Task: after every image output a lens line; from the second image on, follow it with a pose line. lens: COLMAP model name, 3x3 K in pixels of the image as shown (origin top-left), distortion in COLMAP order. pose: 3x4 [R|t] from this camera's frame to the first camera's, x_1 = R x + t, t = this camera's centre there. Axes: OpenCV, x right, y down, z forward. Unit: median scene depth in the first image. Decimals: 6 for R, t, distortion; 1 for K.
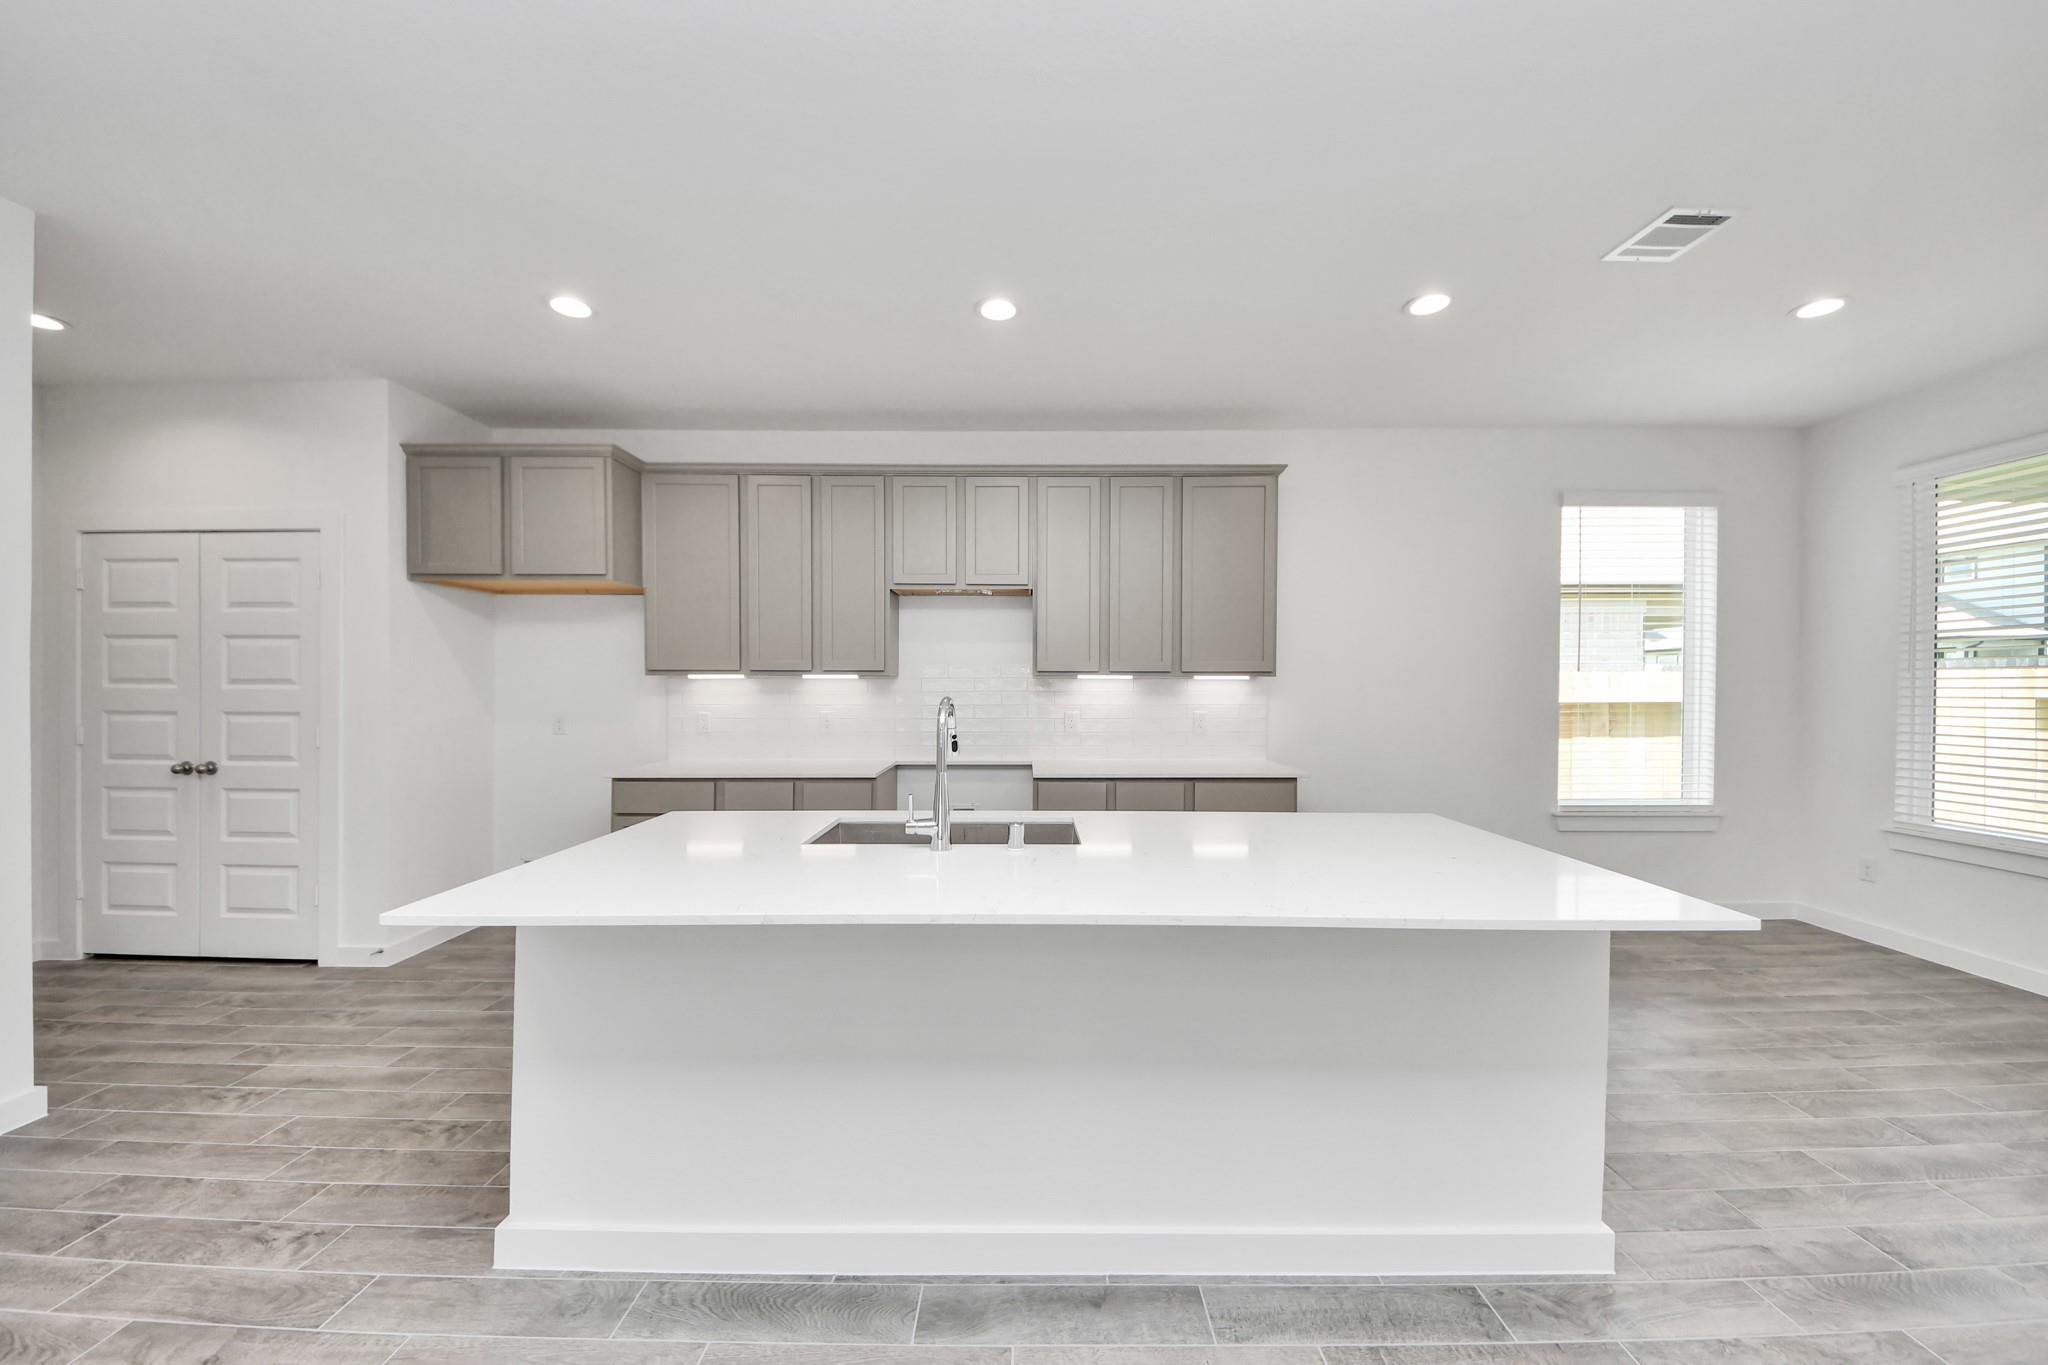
lens RADIAL K [[775.2, 0, 1018.6], [0, 775.2, 693.7], [0, 0, 1]] dist [-0.012762, -0.002415]
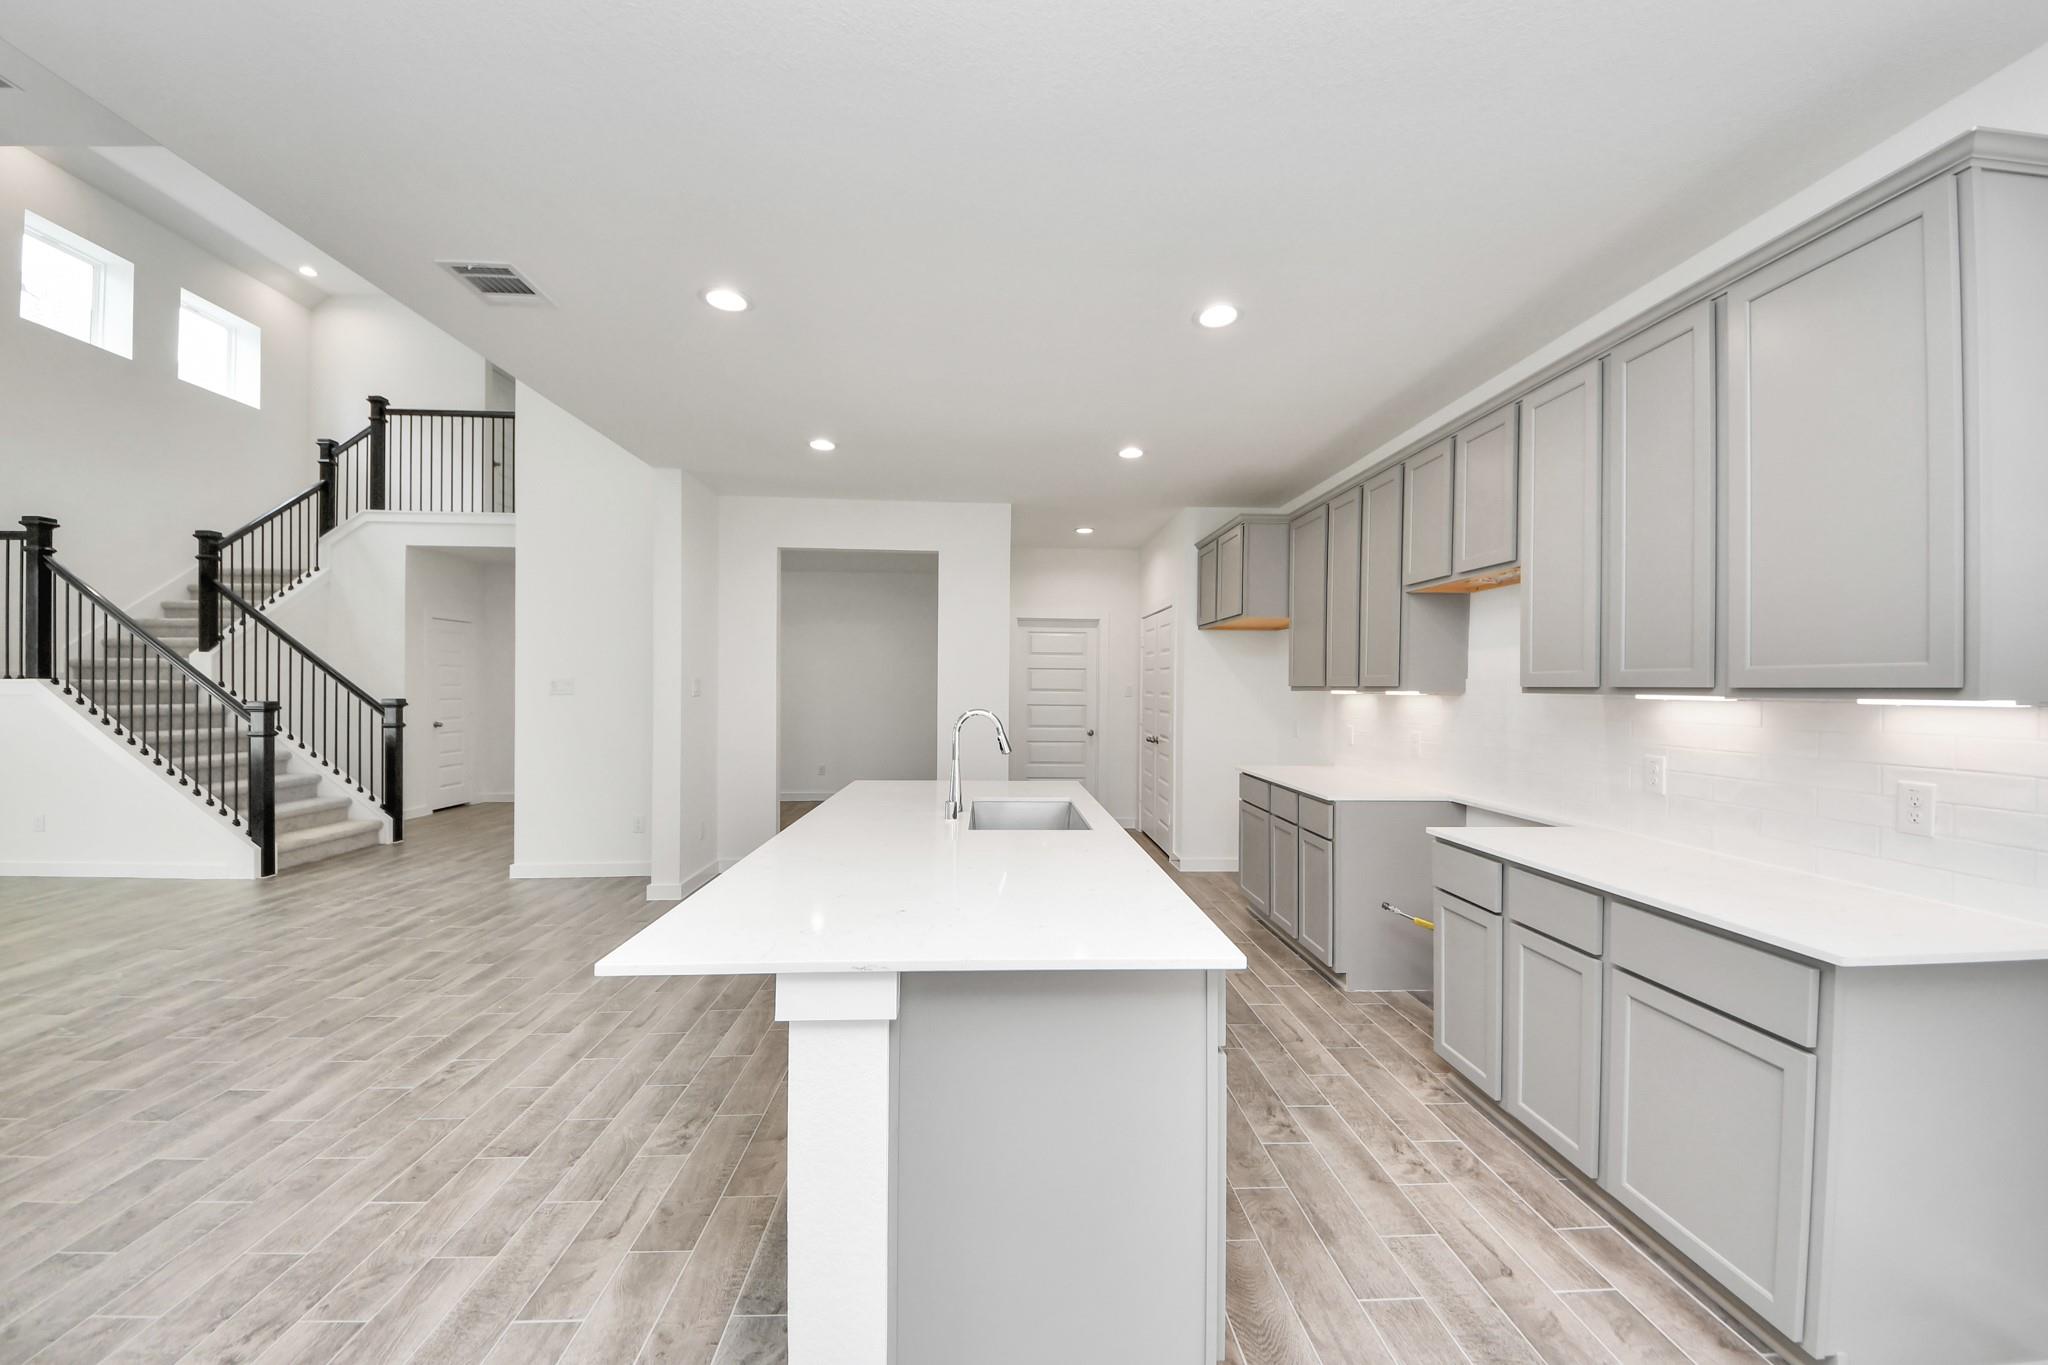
lens RADIAL K [[775.2, 0, 1027.6], [0, 775.2, 693.7], [0, 0, 1]] dist [-0.012762, -0.002415]
pose [[0.064872, 0.008870, -0.997854, 0.687788], [-0.029928, 0.999528, 0.006939, -0.017870], [0.997445, 0.029414, 0.065107, 0.516624]]
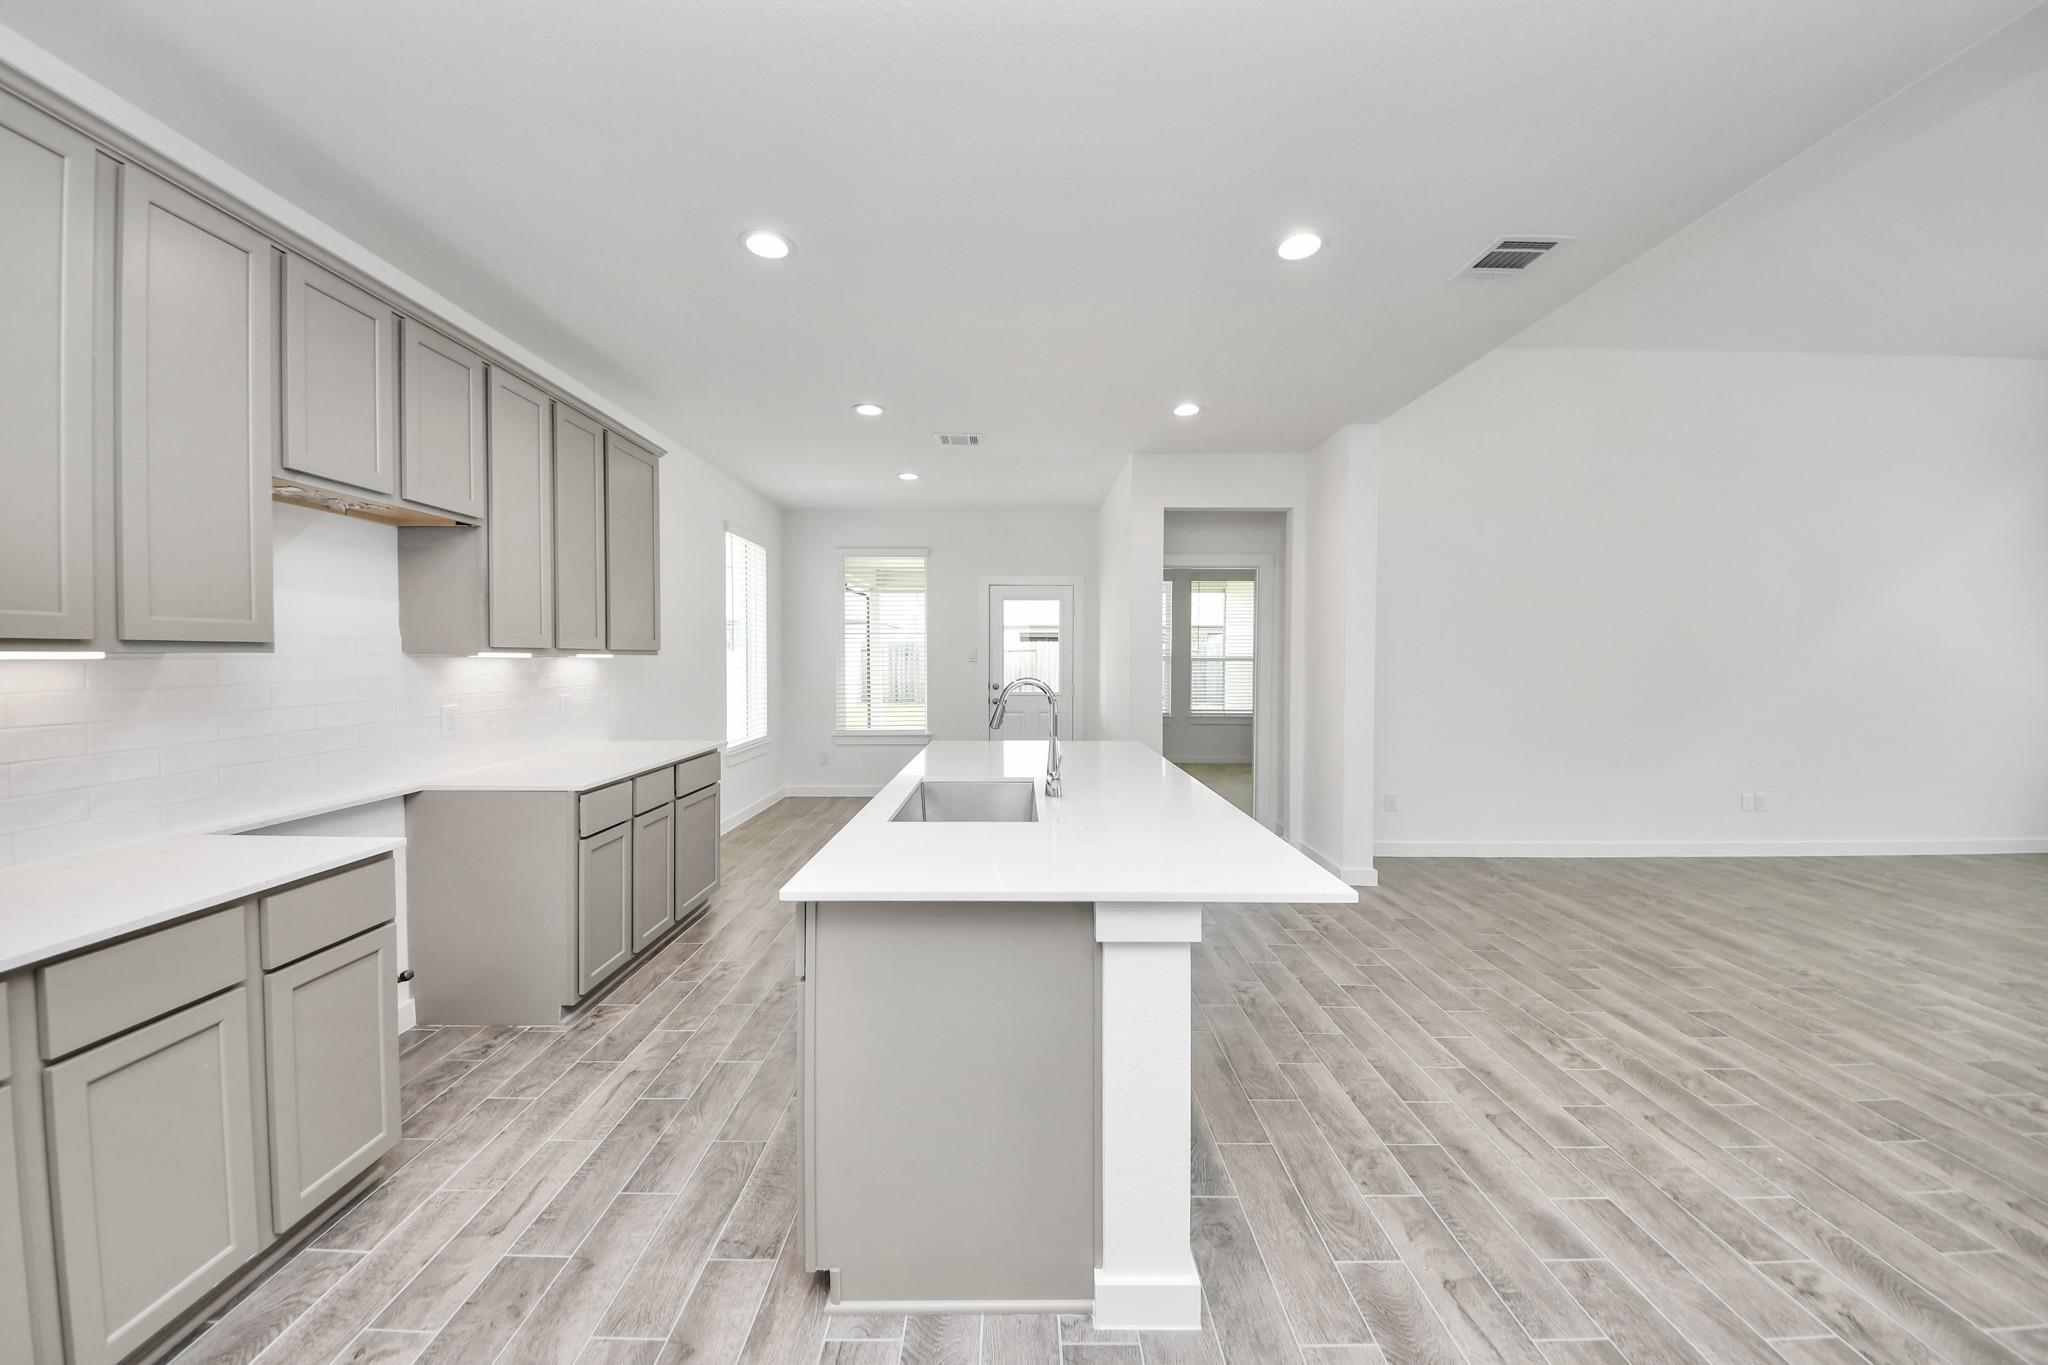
lens RADIAL K [[743.6, 0, 1024.2], [0, 743.6, 679.3], [0, 0, 1]] dist [-0.007711, -0.003666]
pose [[-0.017199, -0.031376, 0.999360, -0.660793], [0.020925, 0.999277, 0.031733, -0.010872], [-0.999633, 0.021457, -0.016530, 0.529212]]
